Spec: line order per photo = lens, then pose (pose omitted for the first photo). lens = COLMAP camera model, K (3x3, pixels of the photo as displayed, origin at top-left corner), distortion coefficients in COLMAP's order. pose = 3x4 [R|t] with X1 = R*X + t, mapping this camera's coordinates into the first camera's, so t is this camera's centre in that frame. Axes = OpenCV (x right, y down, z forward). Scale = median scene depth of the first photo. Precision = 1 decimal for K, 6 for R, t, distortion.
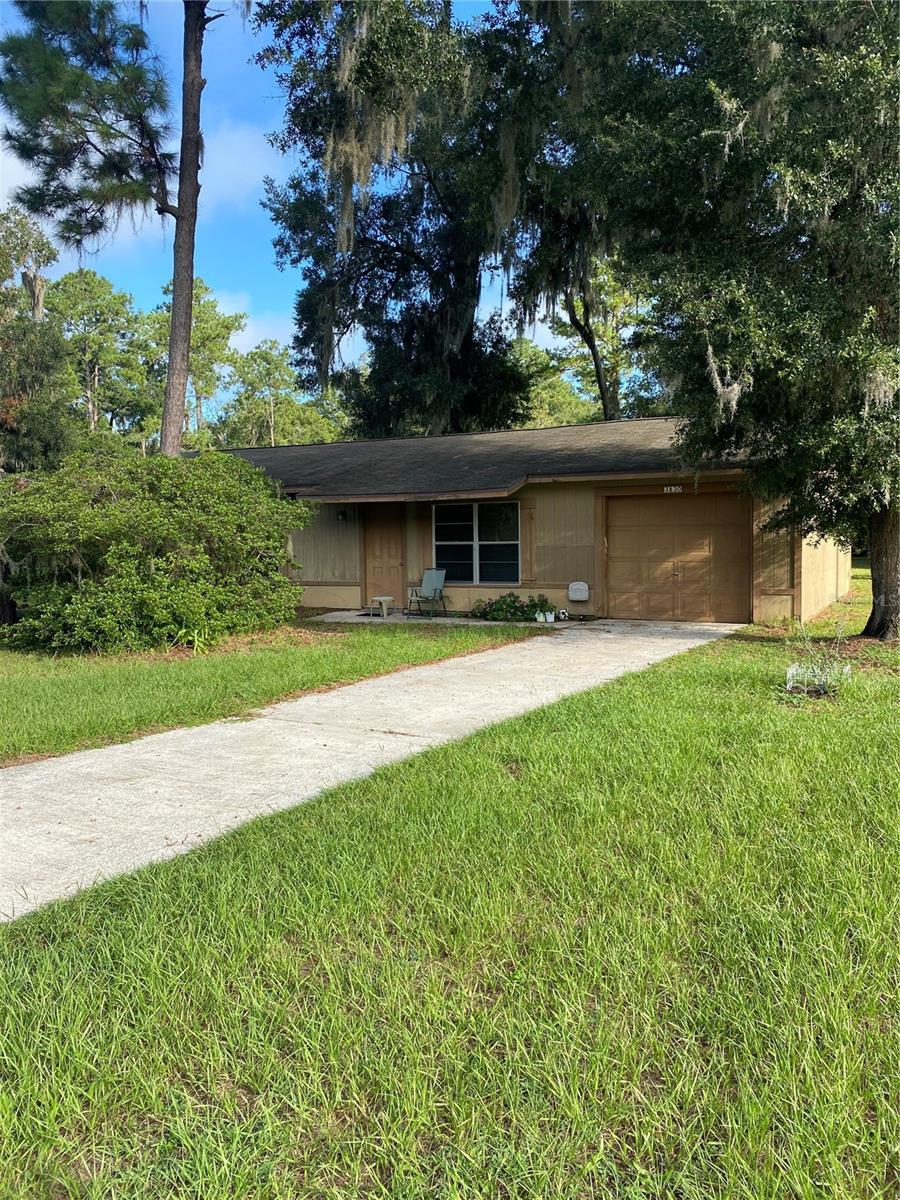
lens RADIAL K [[916.8, 0, 448.9], [0, 916.8, 594.8], [0, 0, 1]] dist [0.054719, -0.057471]
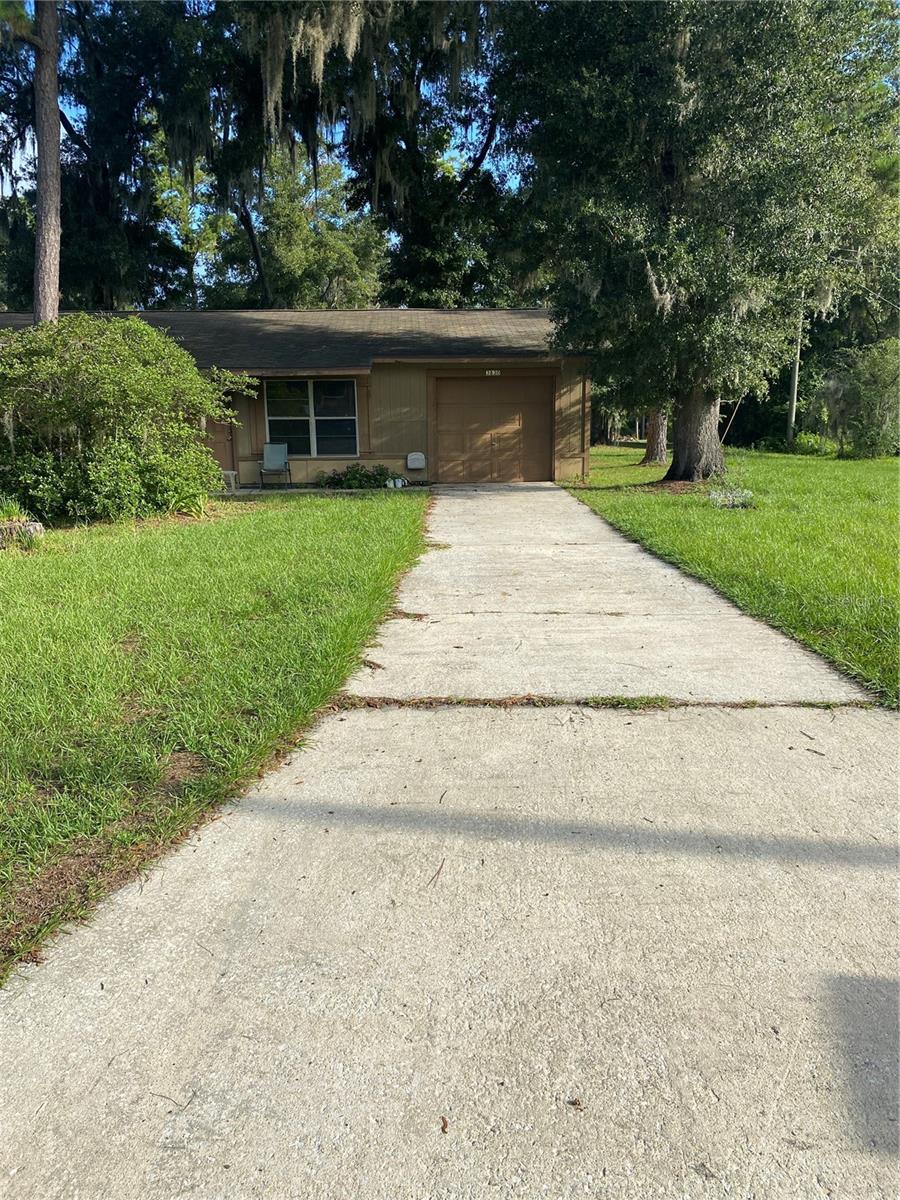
lens RADIAL K [[916.8, 0, 443.9], [0, 916.8, 600.3], [0, 0, 1]] dist [0.054719, -0.057471]
pose [[0.844264, -0.100602, 0.526400, -0.461528], [0.035524, 0.990568, 0.132335, 0.019104], [-0.534749, -0.093026, 0.839875, -0.011572]]
